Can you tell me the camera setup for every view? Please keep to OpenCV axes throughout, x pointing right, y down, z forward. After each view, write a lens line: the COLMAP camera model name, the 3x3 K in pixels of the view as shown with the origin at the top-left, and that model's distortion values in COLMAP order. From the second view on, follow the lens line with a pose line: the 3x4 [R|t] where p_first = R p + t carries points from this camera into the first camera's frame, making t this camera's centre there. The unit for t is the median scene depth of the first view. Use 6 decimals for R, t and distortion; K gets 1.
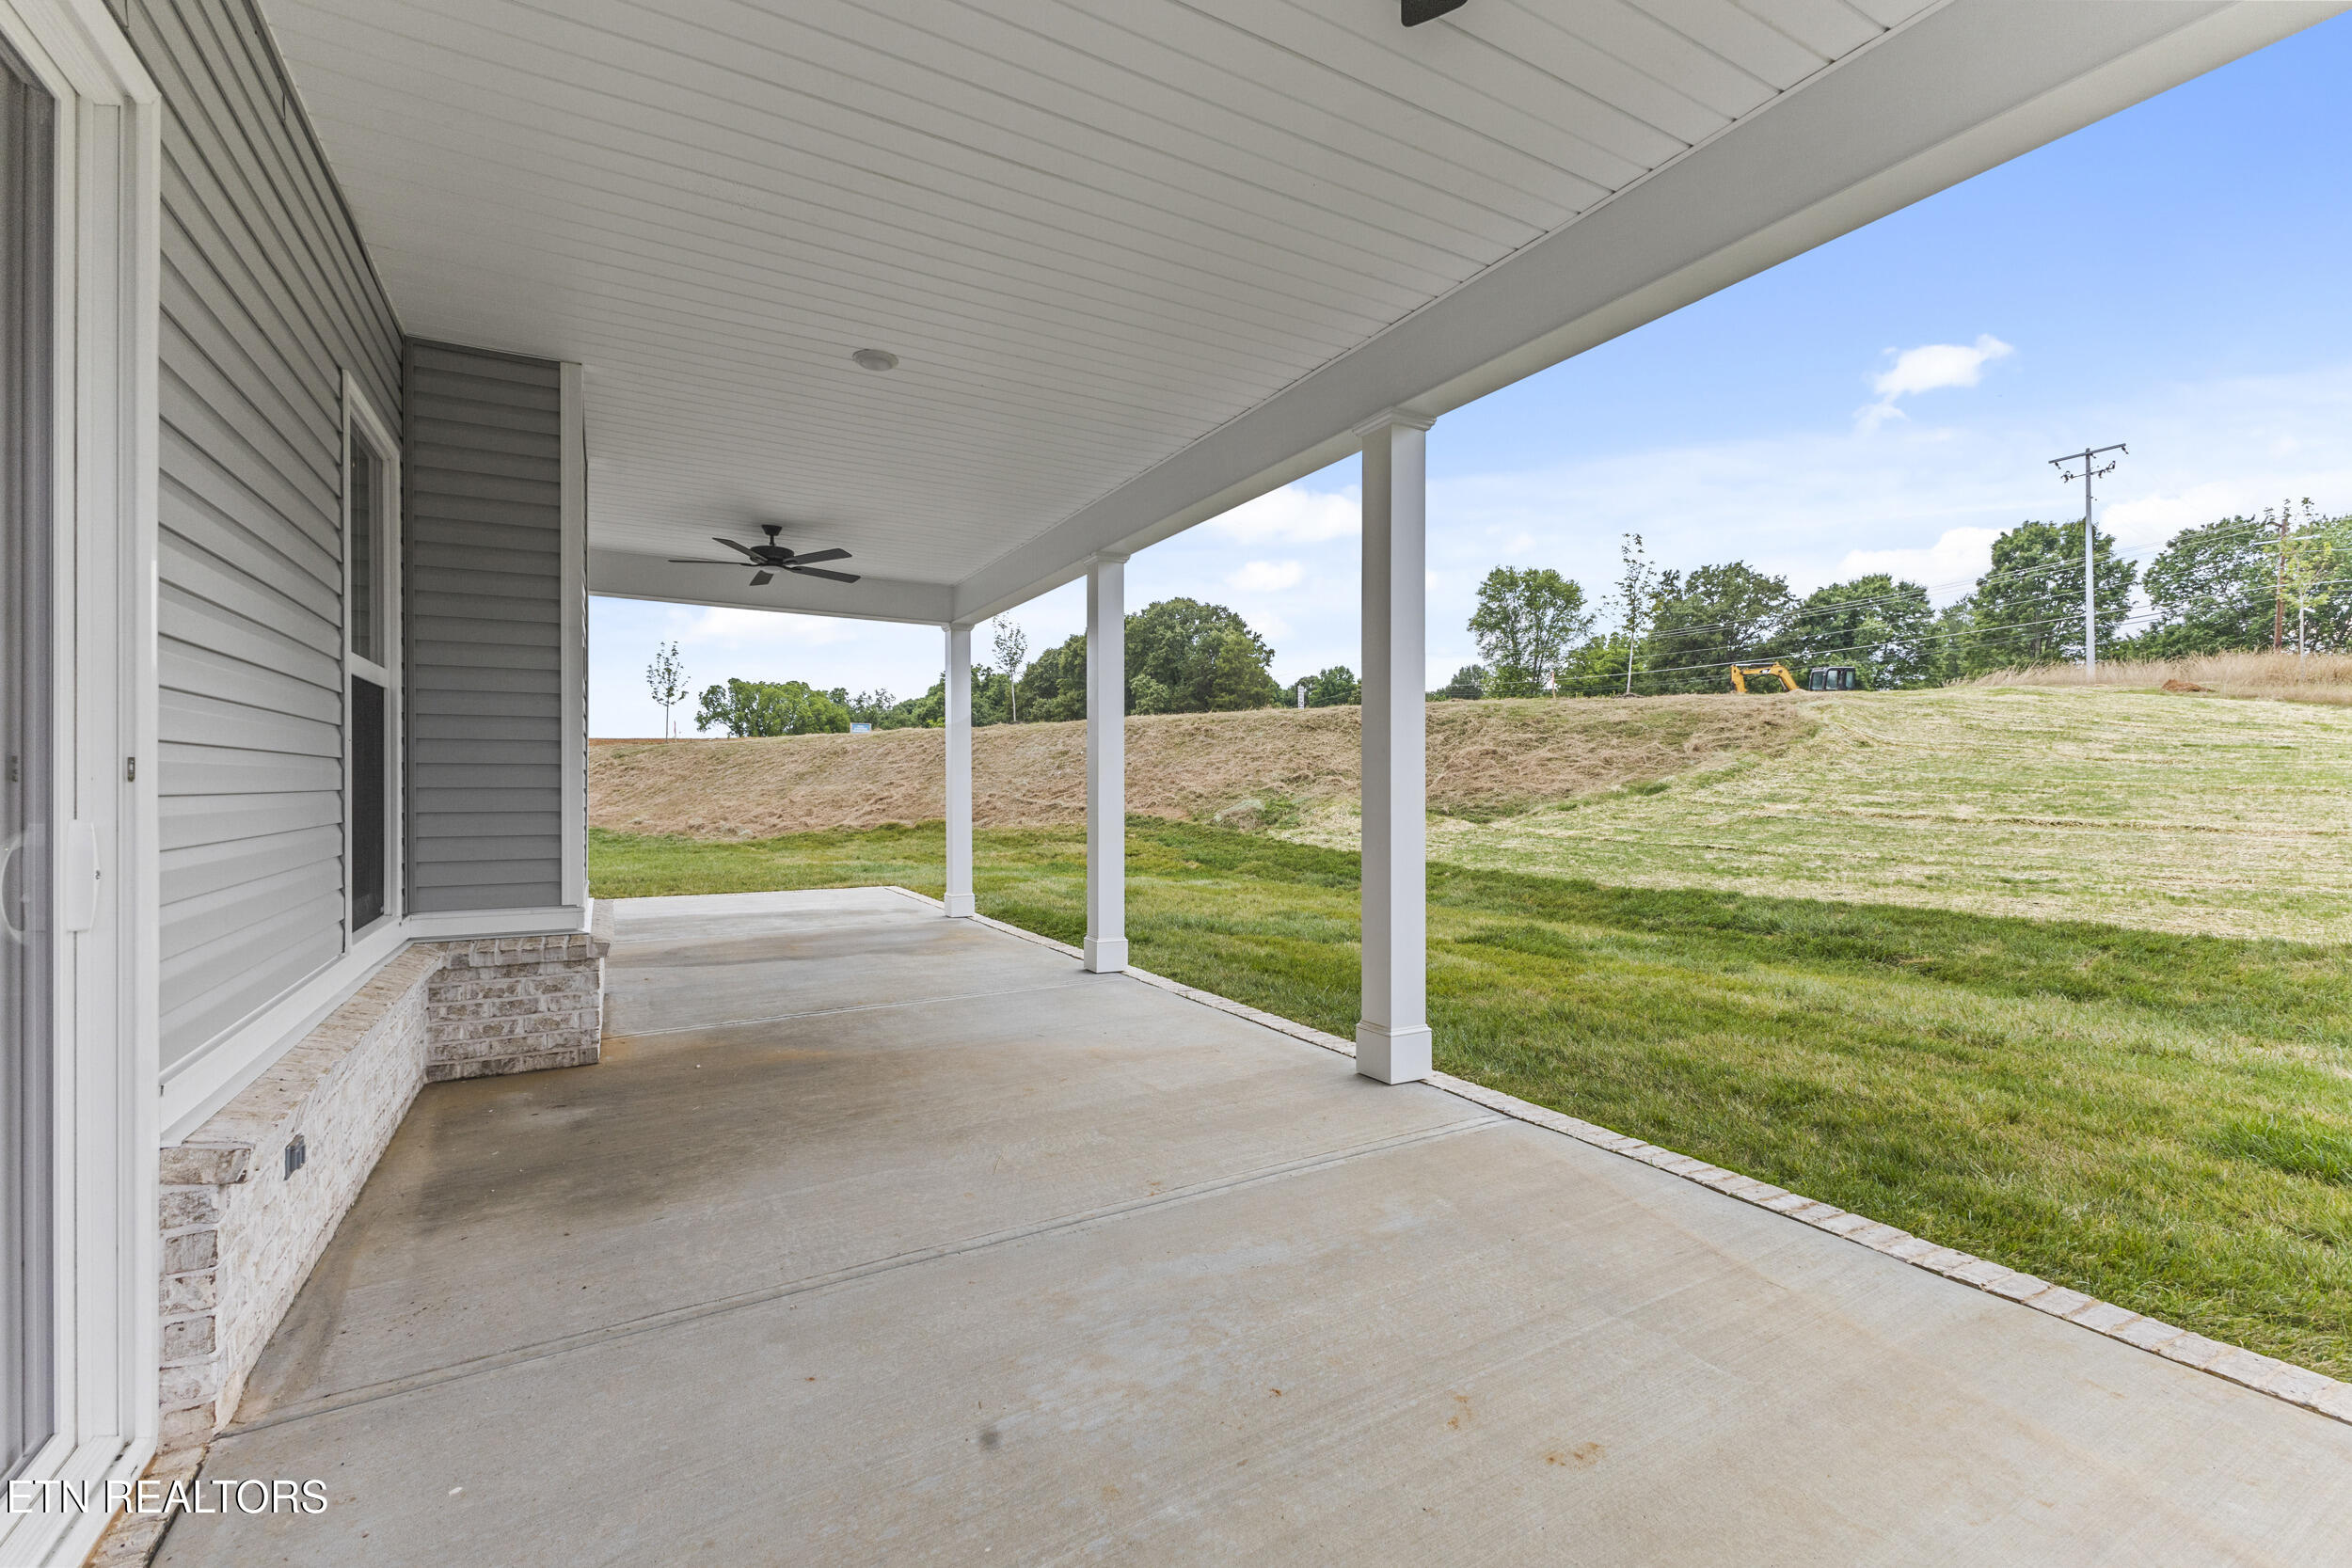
lens RADIAL K [[1025.8, 0, 1152.1], [0, 1025.8, 787.5], [0, 0, 1]] dist [0.008909, -0.003179]
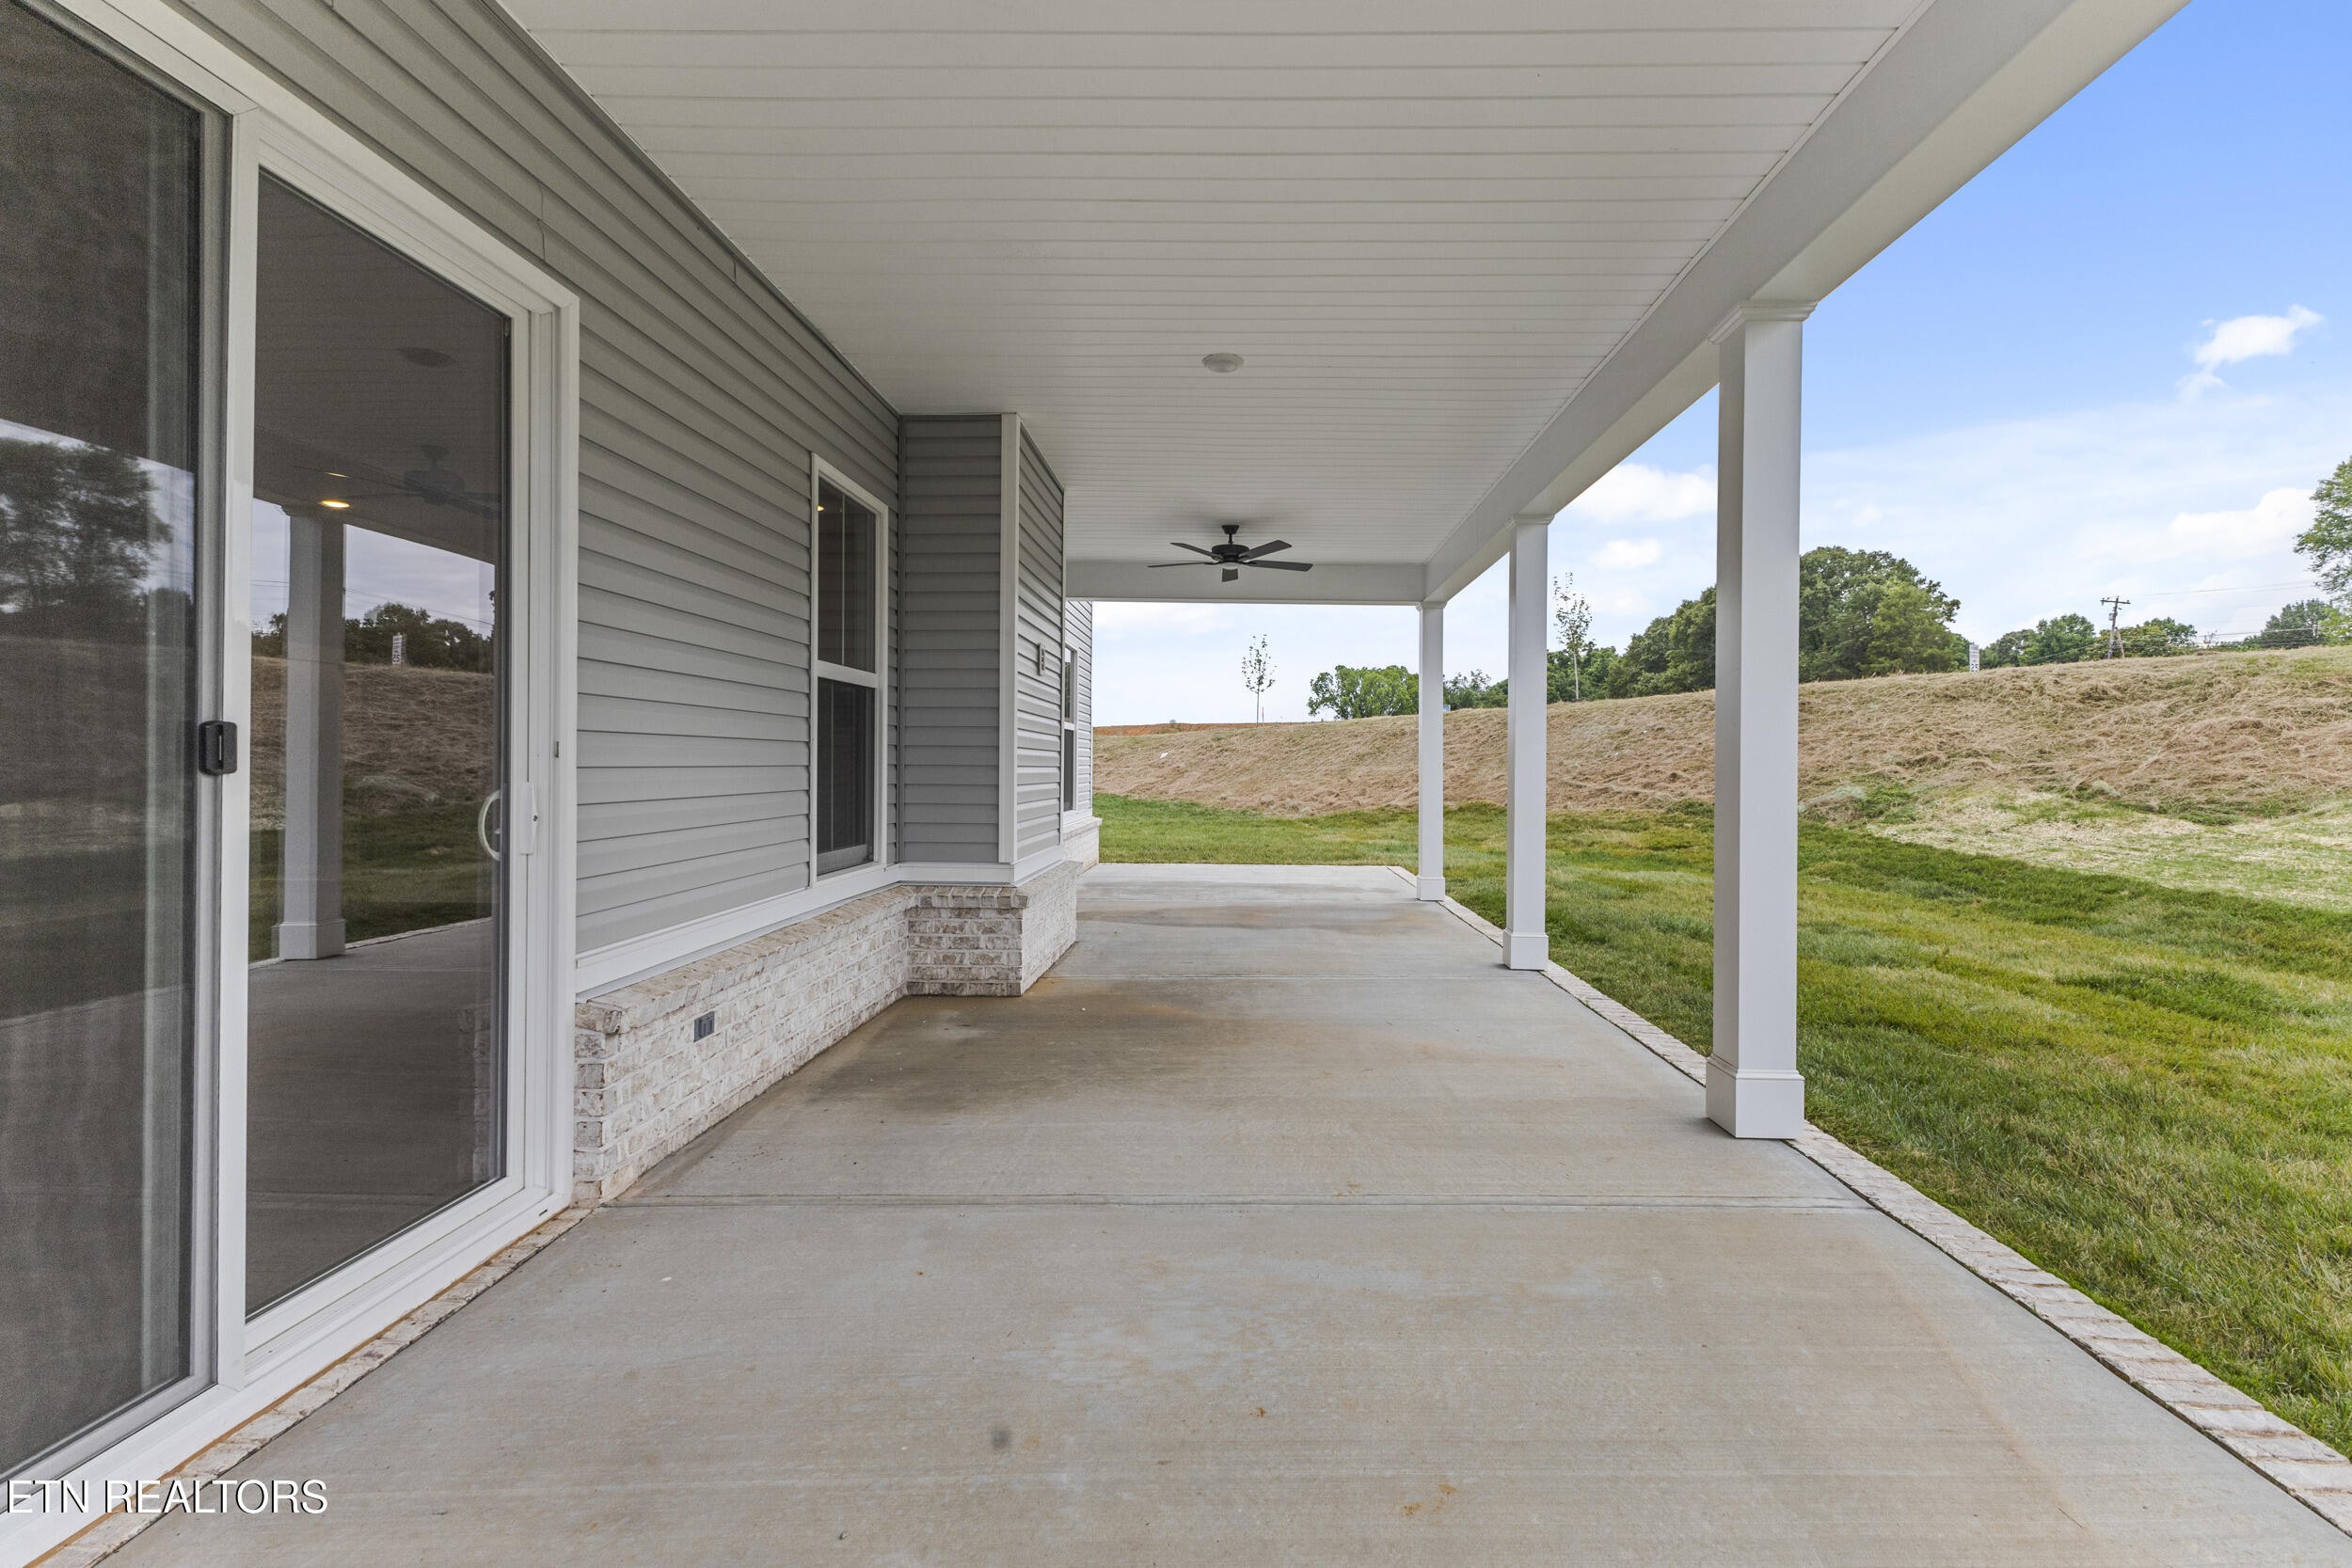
lens RADIAL K [[1025.8, 0, 1173.1], [0, 1025.8, 768.1], [0, 0, 1]] dist [0.008909, -0.003179]
pose [[0.861579, 0.007766, -0.507565, 0.233469], [-0.008114, 0.999966, 0.001527, 0.000016], [0.507559, 0.002802, 0.861612, 0.066840]]
